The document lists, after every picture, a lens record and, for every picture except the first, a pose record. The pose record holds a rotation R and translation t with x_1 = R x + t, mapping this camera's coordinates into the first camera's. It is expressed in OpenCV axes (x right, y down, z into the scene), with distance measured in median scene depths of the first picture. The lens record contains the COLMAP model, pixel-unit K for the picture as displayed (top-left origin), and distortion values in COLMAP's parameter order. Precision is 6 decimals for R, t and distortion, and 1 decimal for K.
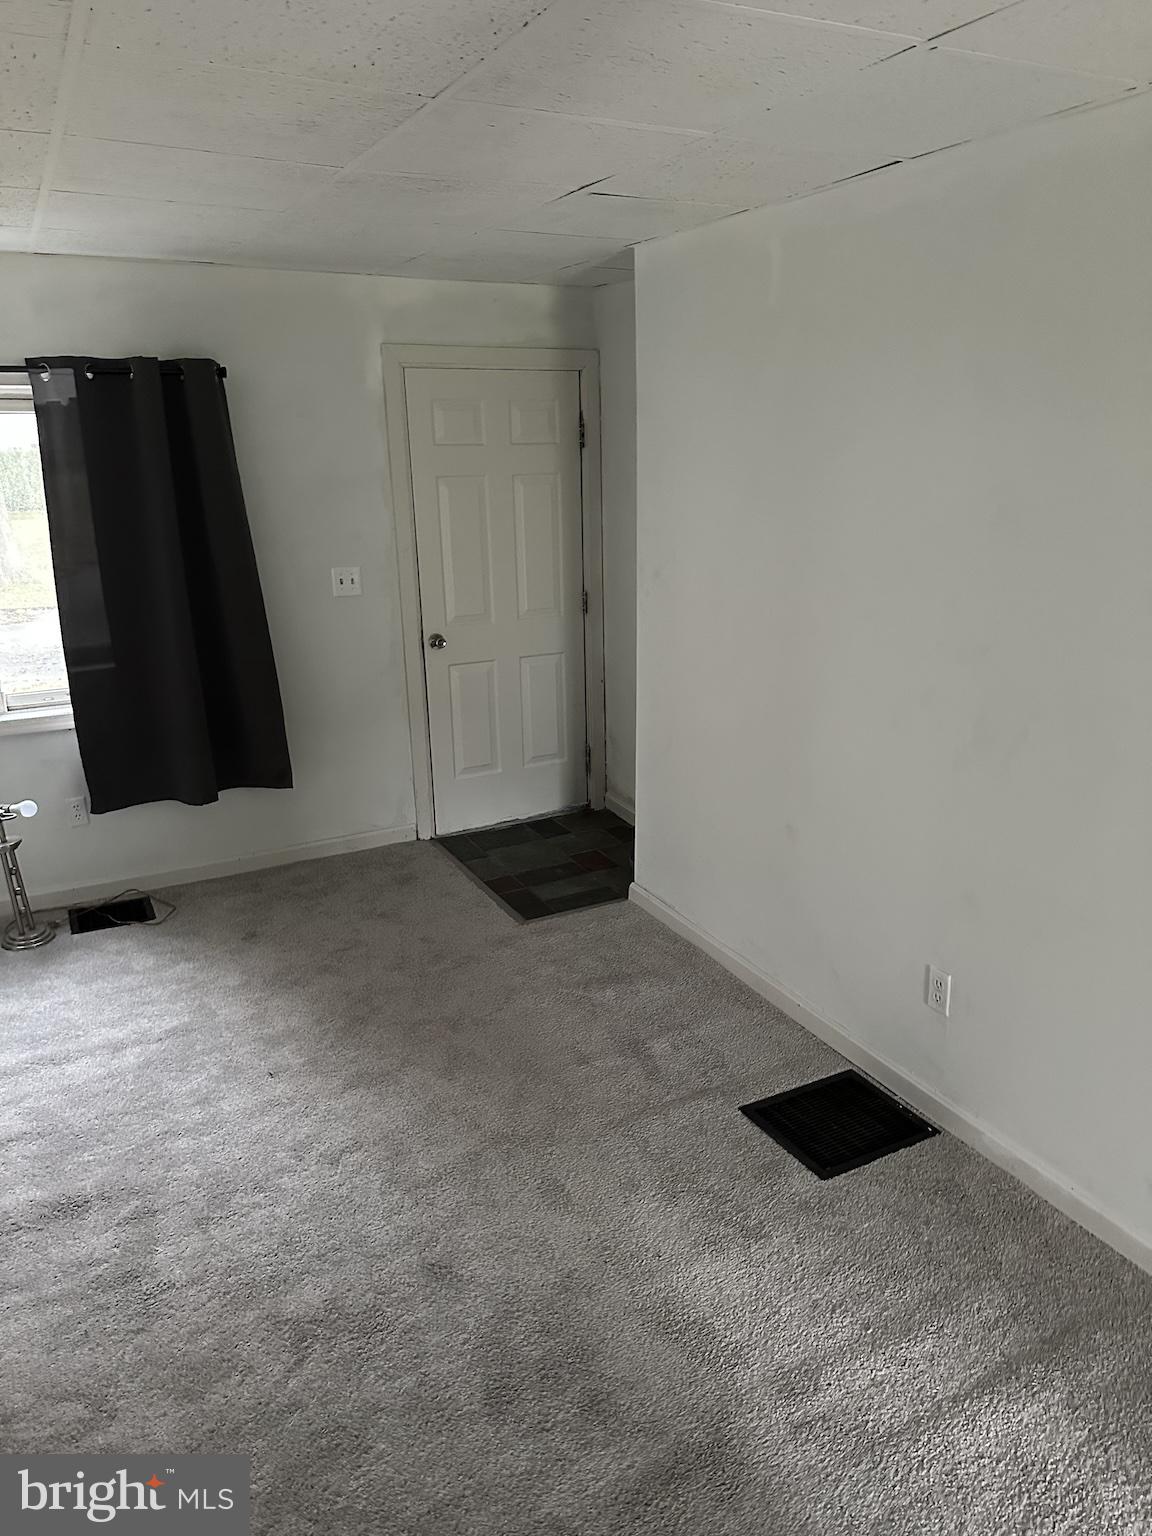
lens RADIAL K [[1069.9, 0, 576.0], [0, 1069.9, 768.0], [0, 0, 1]] dist [0.007118, 0.000593]
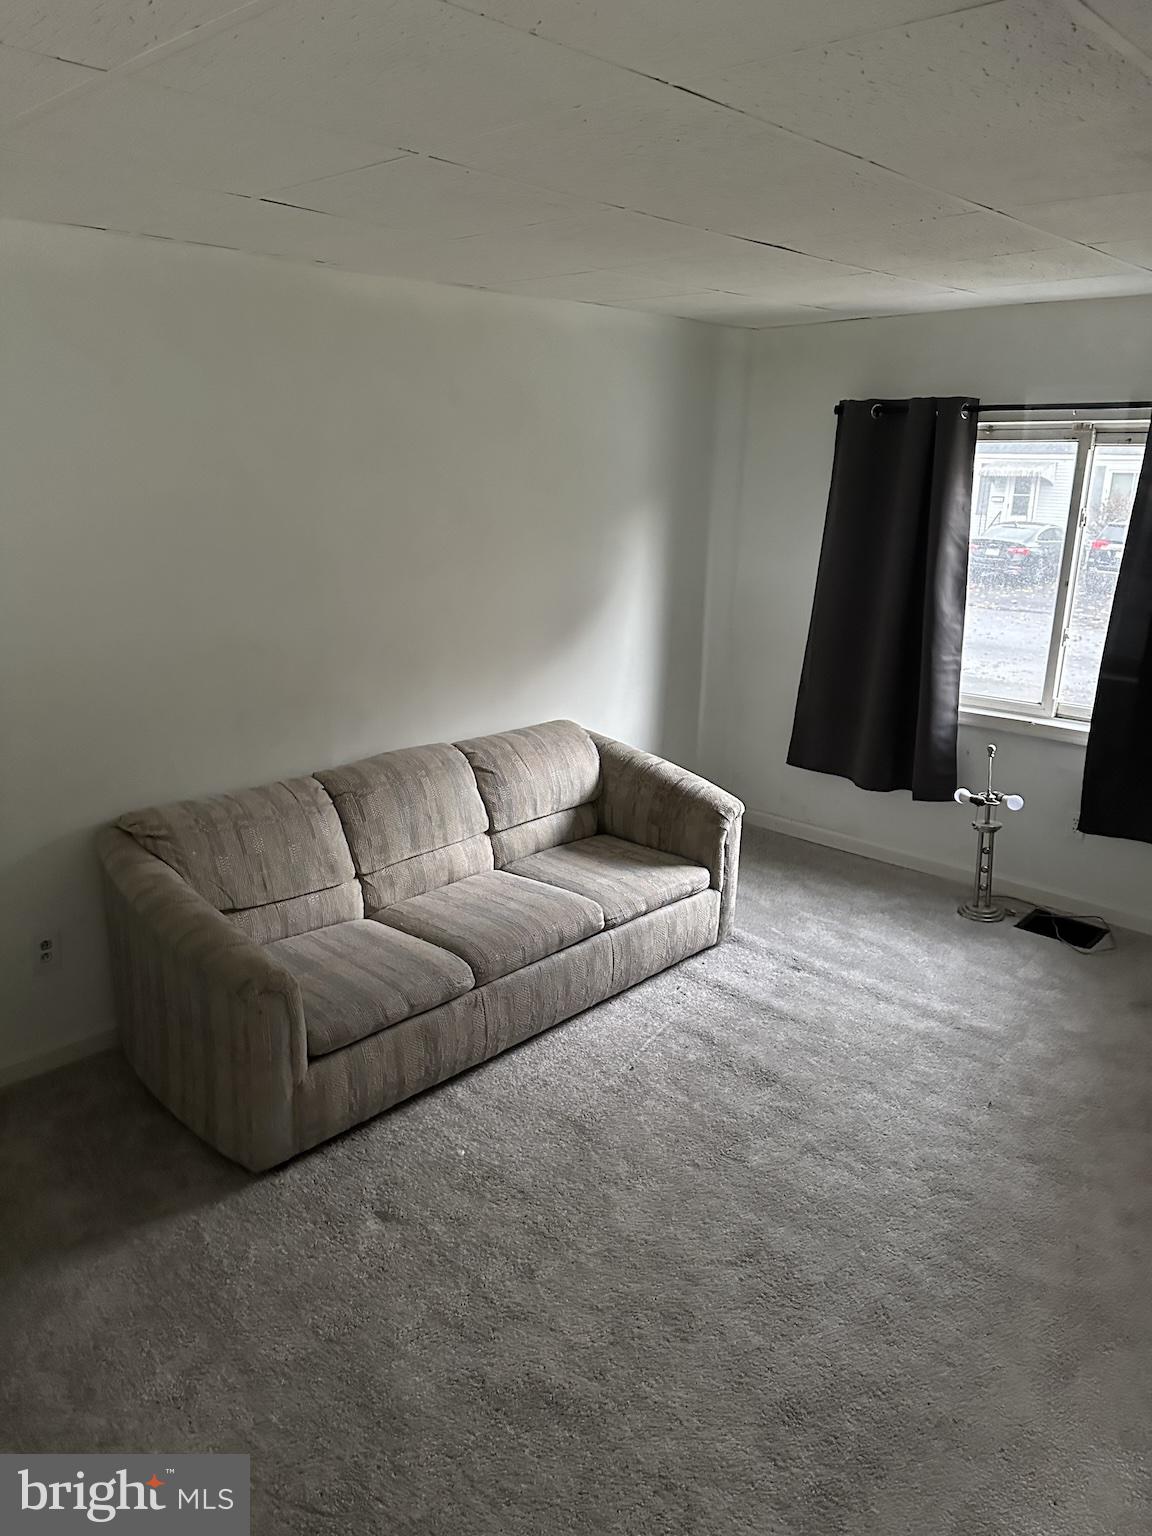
lens RADIAL K [[1069.9, 0, 576.0], [0, 1069.9, 768.0], [0, 0, 1]] dist [0.007118, 0.000593]
pose [[0.330061, 0.274347, -0.903213, 0.360624], [-0.290039, 0.940023, 0.179540, -0.069078], [0.898297, 0.202708, 0.389836, 0.173320]]
